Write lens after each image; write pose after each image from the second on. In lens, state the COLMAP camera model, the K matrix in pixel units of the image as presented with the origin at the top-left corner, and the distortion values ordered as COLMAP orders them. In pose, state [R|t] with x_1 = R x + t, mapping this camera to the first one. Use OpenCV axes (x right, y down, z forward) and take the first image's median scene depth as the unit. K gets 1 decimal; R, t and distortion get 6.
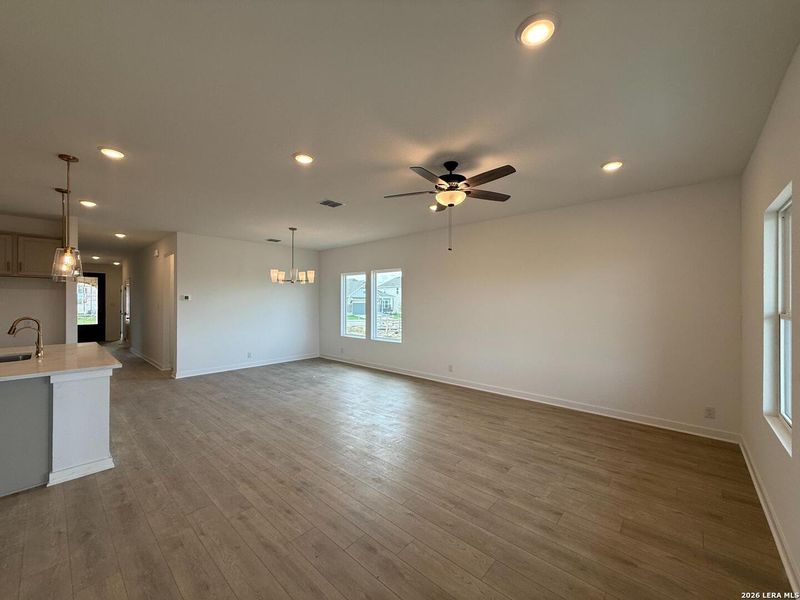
lens RADIAL K [[325.0, 0, 399.0], [0, 325.0, 303.0], [0, 0, 1]] dist [0.001281, 0.000736]
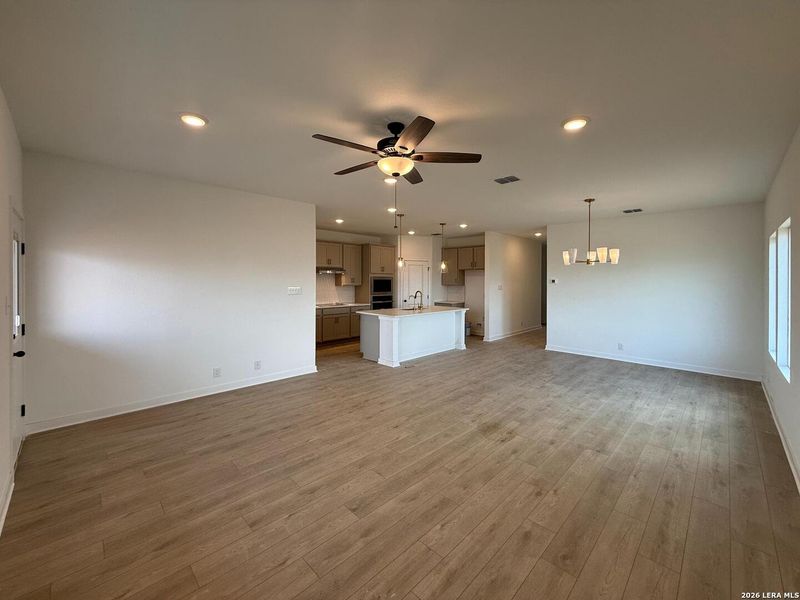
lens RADIAL K [[325.0, 0, 405.8], [0, 325.0, 279.1], [0, 0, 1]] dist [0.001281, 0.000736]
pose [[-0.038697, -0.002524, -0.999248, 0.909383], [-0.015951, 0.999871, -0.001908, -0.022284], [0.999124, 0.015865, -0.038732, 0.957475]]
